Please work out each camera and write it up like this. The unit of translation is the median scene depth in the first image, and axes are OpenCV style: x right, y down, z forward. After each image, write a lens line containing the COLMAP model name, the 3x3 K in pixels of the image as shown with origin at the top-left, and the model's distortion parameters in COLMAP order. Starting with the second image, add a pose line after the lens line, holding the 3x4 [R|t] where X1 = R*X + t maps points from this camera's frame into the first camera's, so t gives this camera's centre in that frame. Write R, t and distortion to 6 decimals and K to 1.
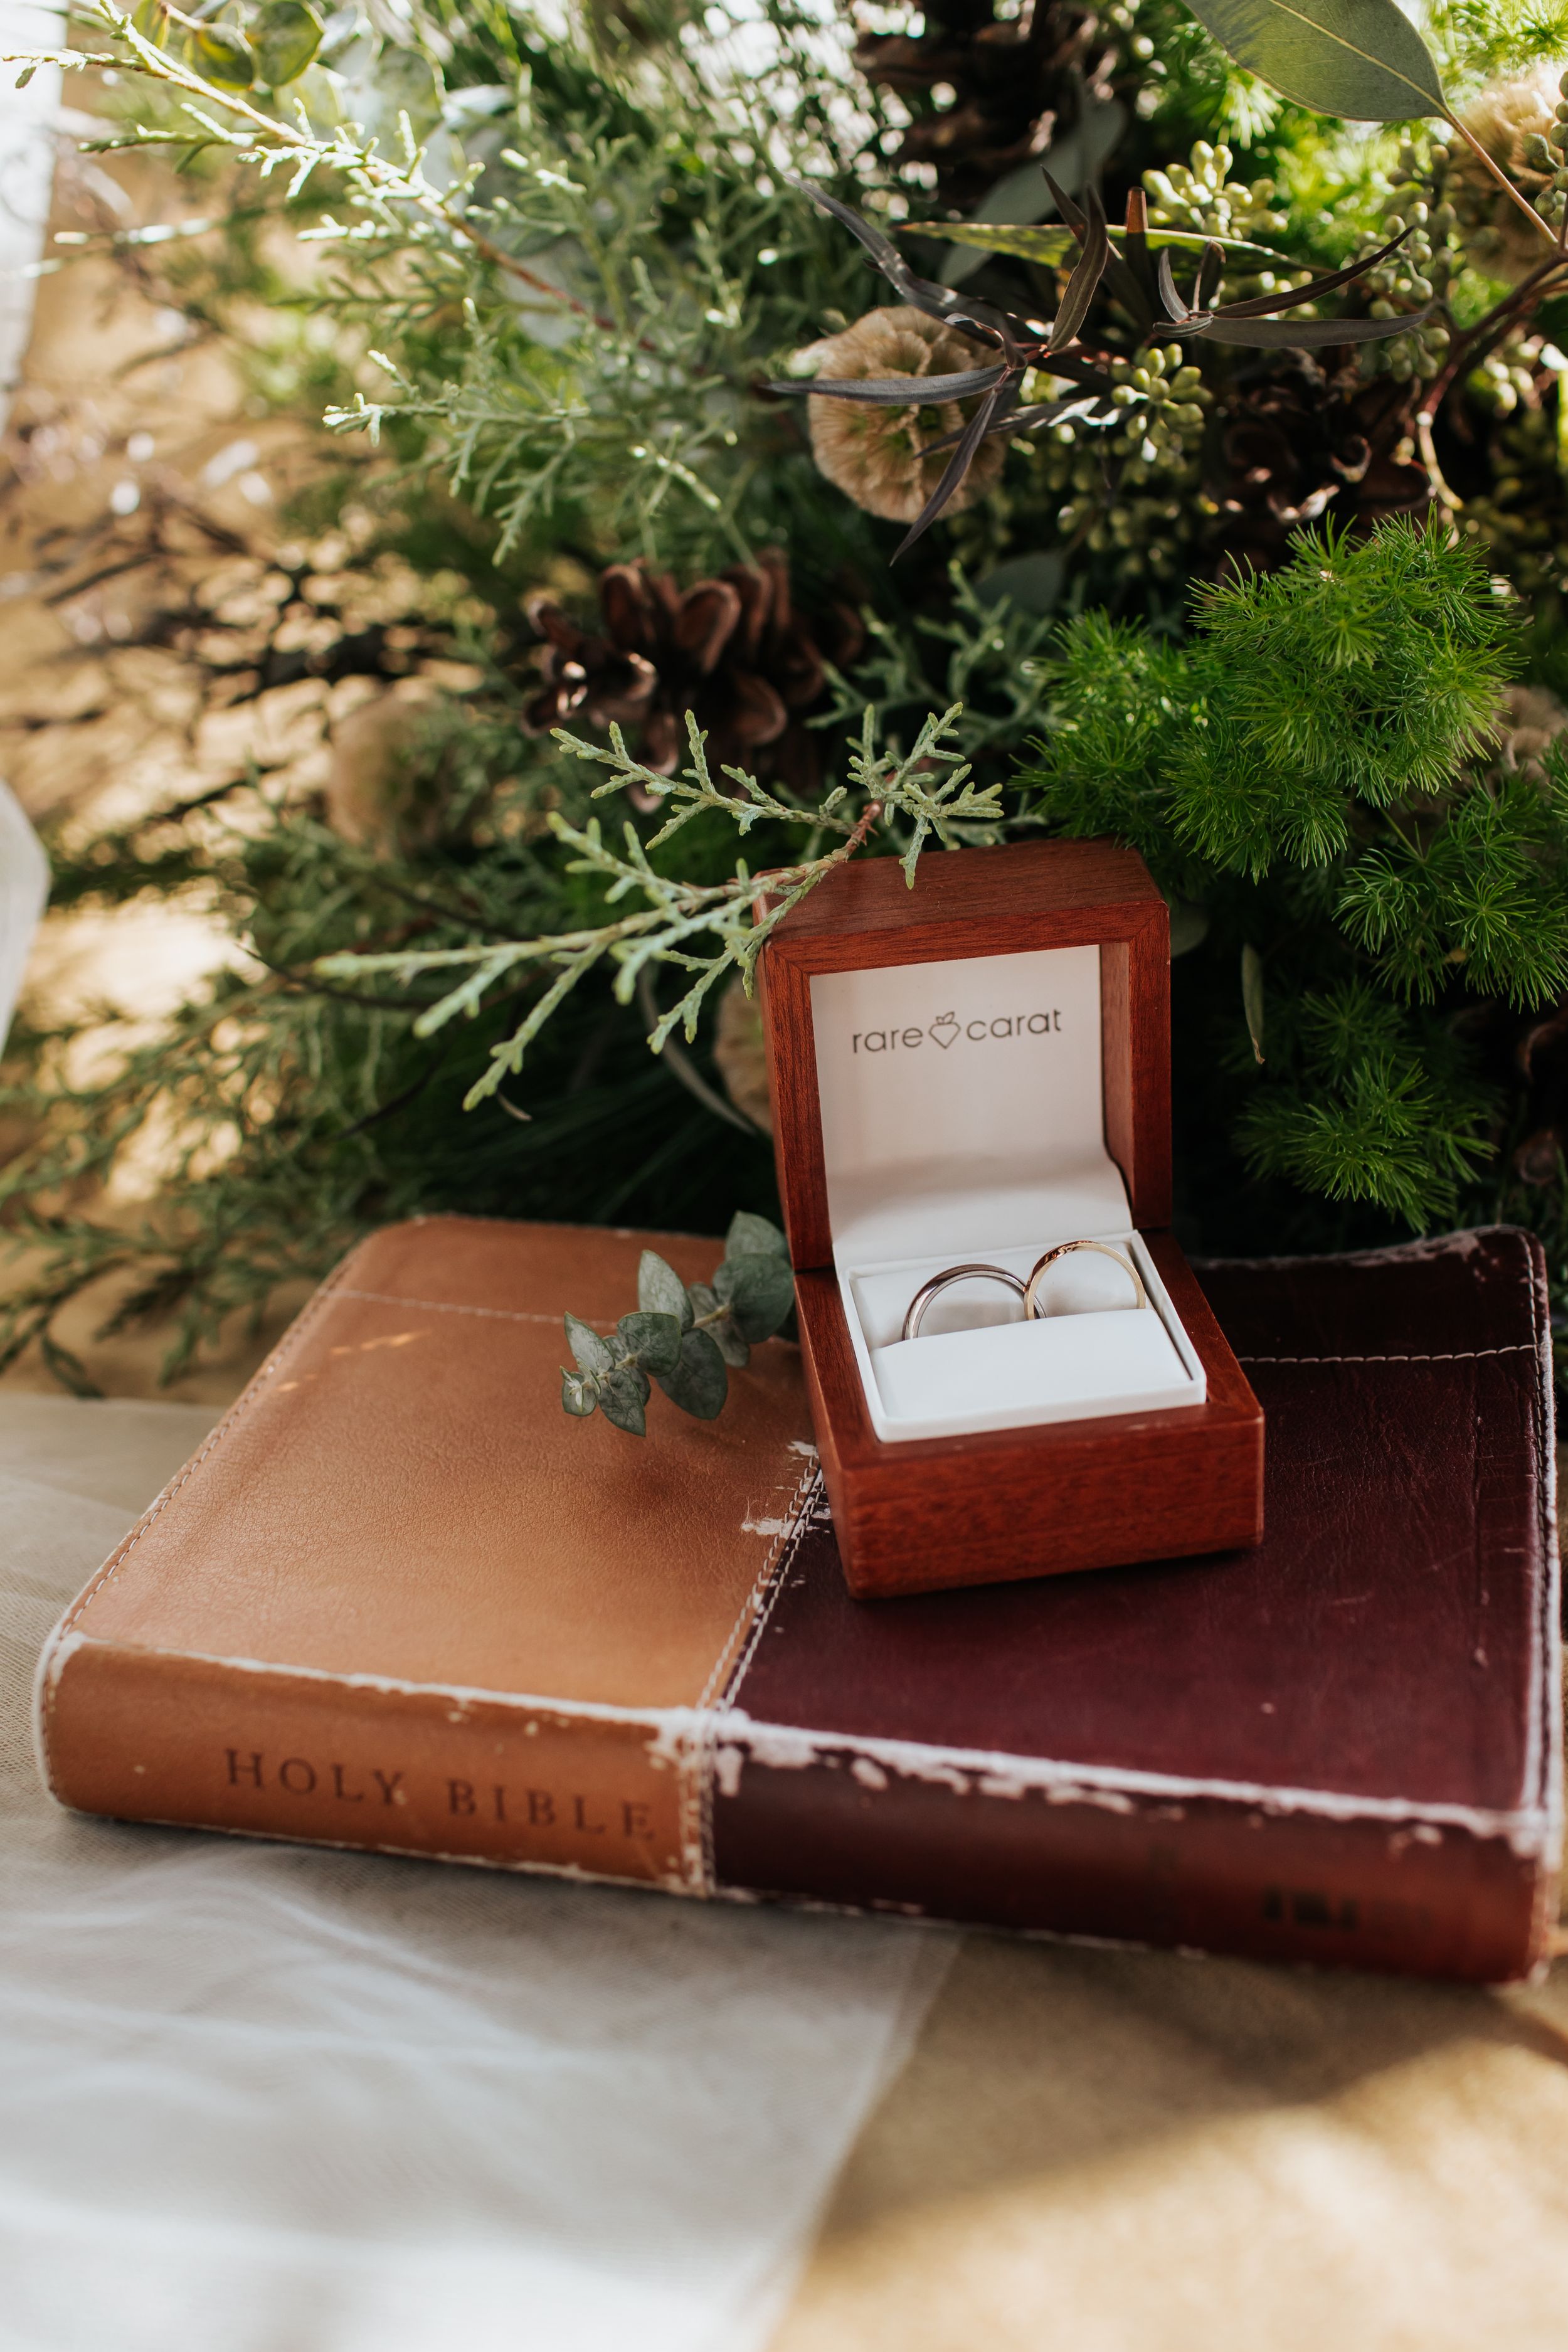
lens RADIAL K [[2402.0, 0, 784.0], [0, 2402.0, 1176.0], [0, 0, 1]] dist [-0.008089, 0.006873]
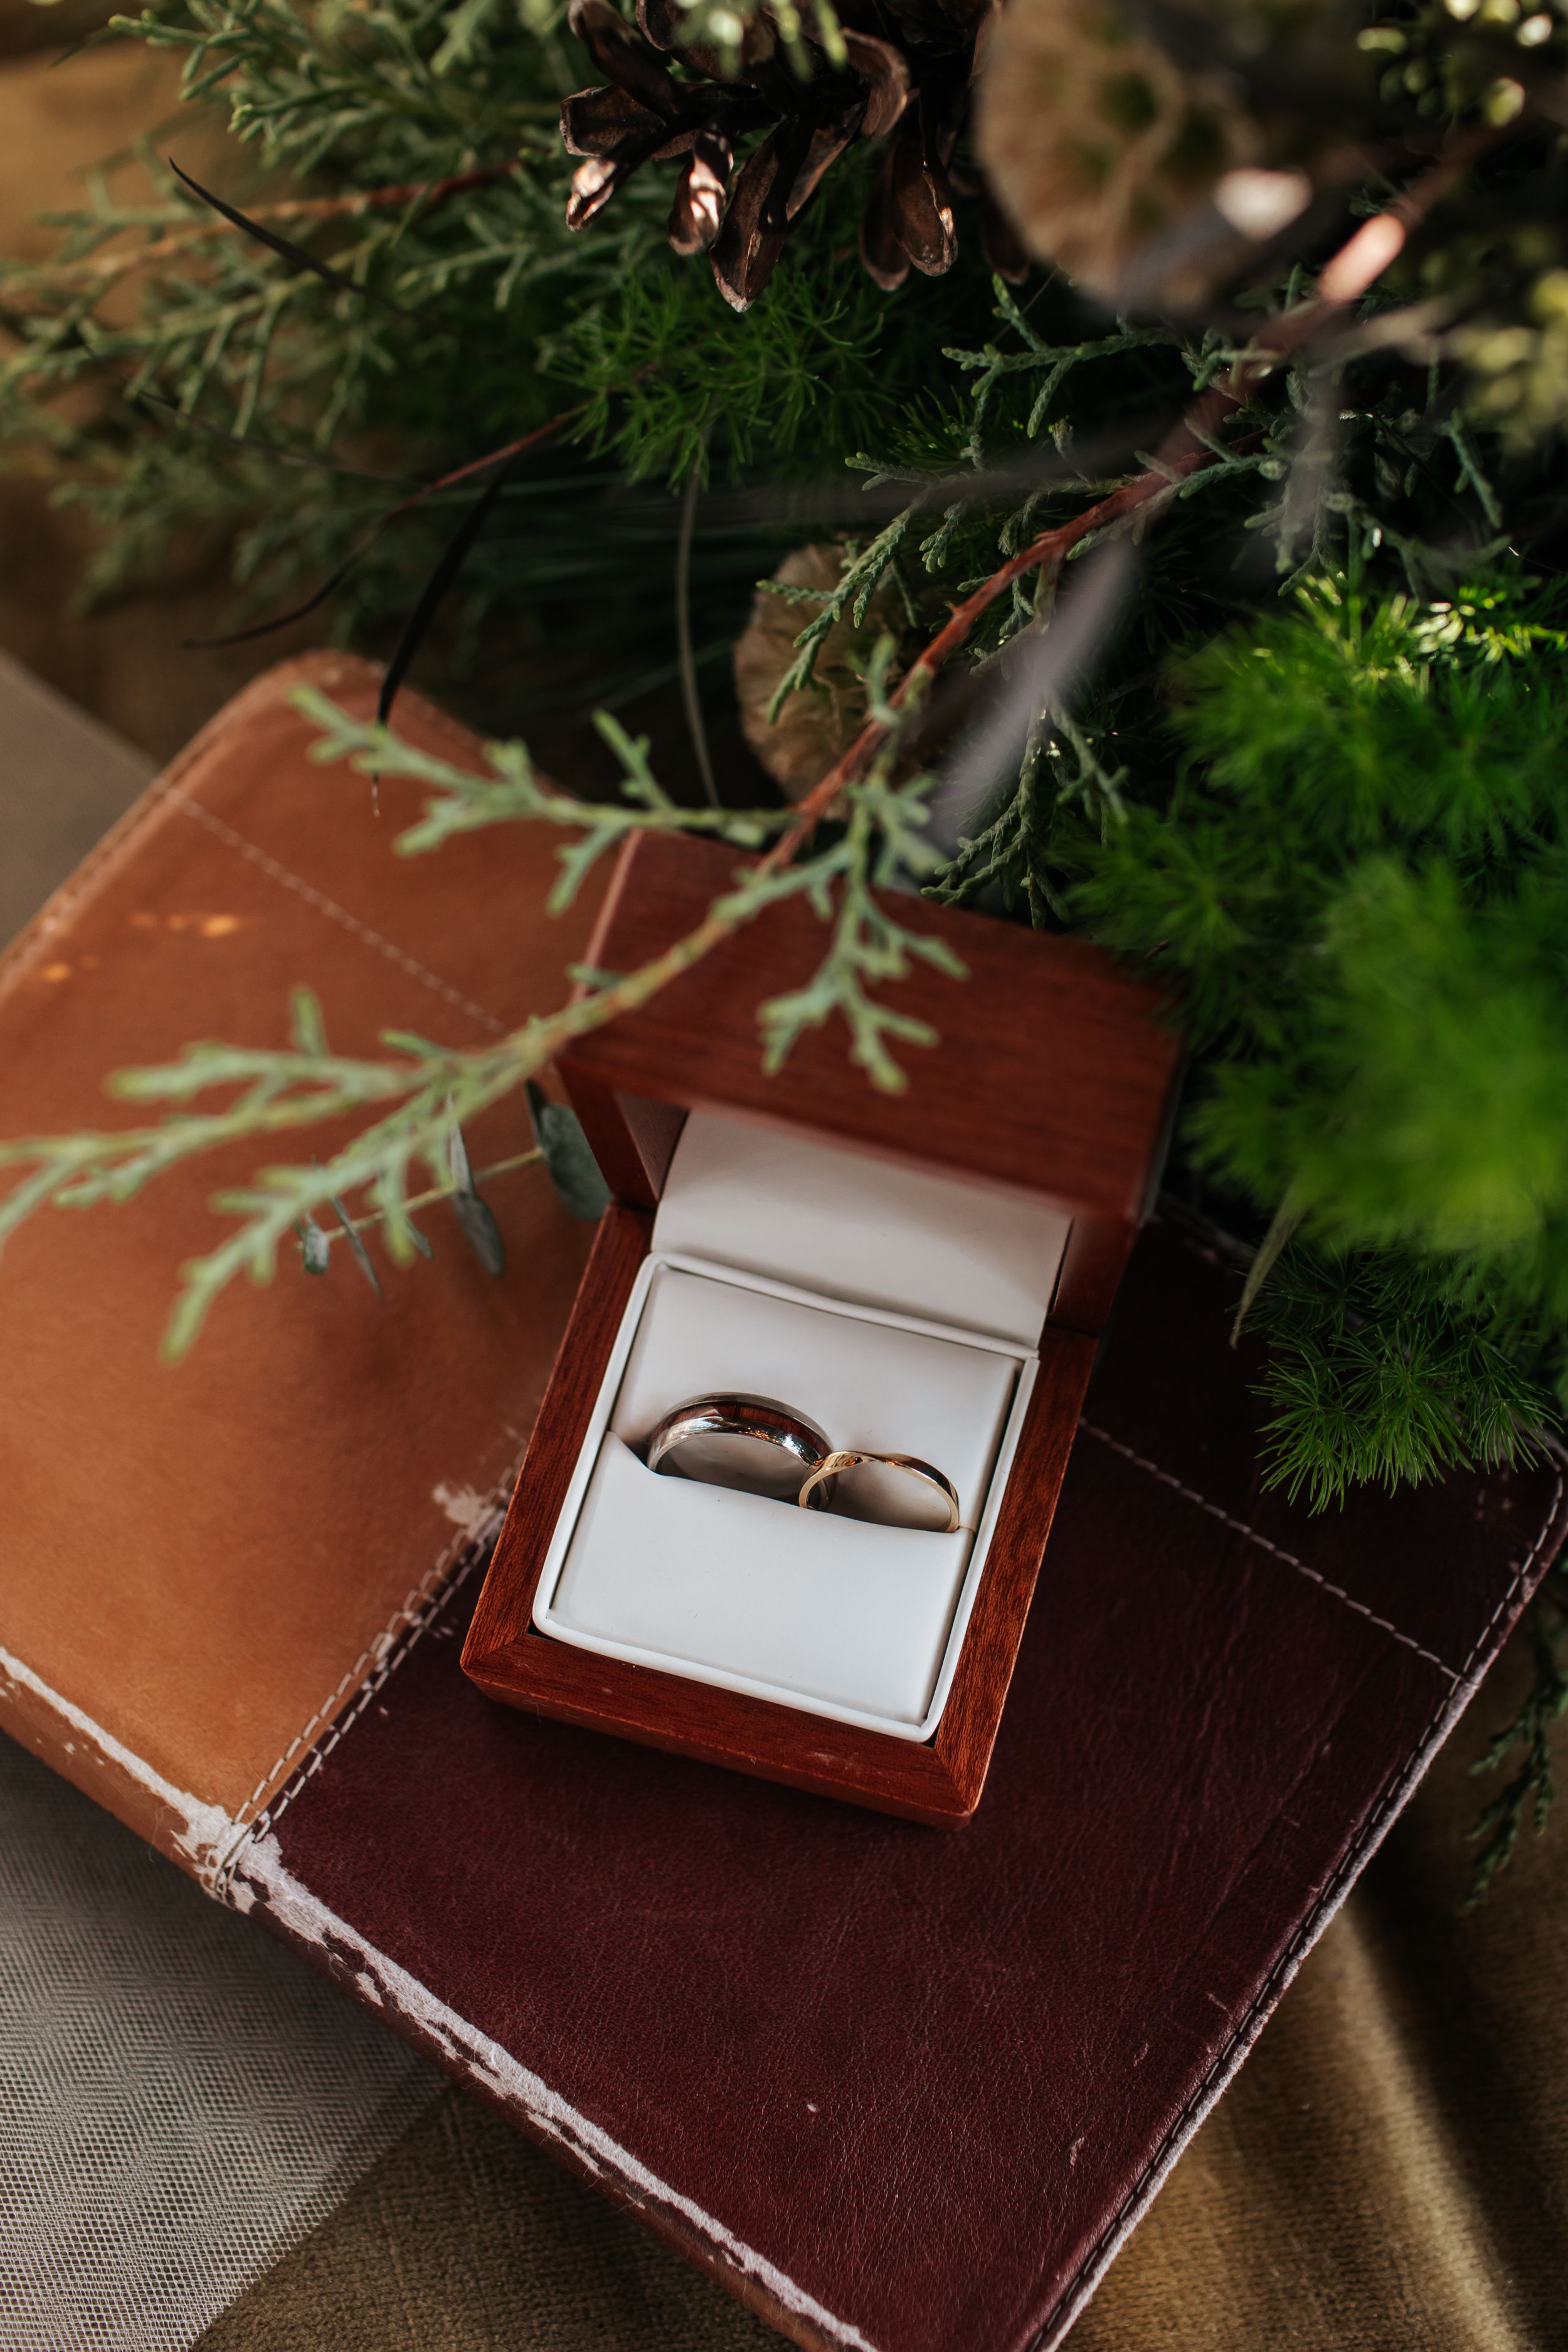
lens RADIAL K [[2402.0, 0, 784.0], [0, 2402.0, 1176.0], [0, 0, 1]] dist [-0.008089, 0.006873]
pose [[0.928508, 0.366128, -0.061829, 0.113911], [-0.231434, 0.700862, 0.674708, -0.557937], [0.290363, -0.612162, 0.735491, 0.525278]]
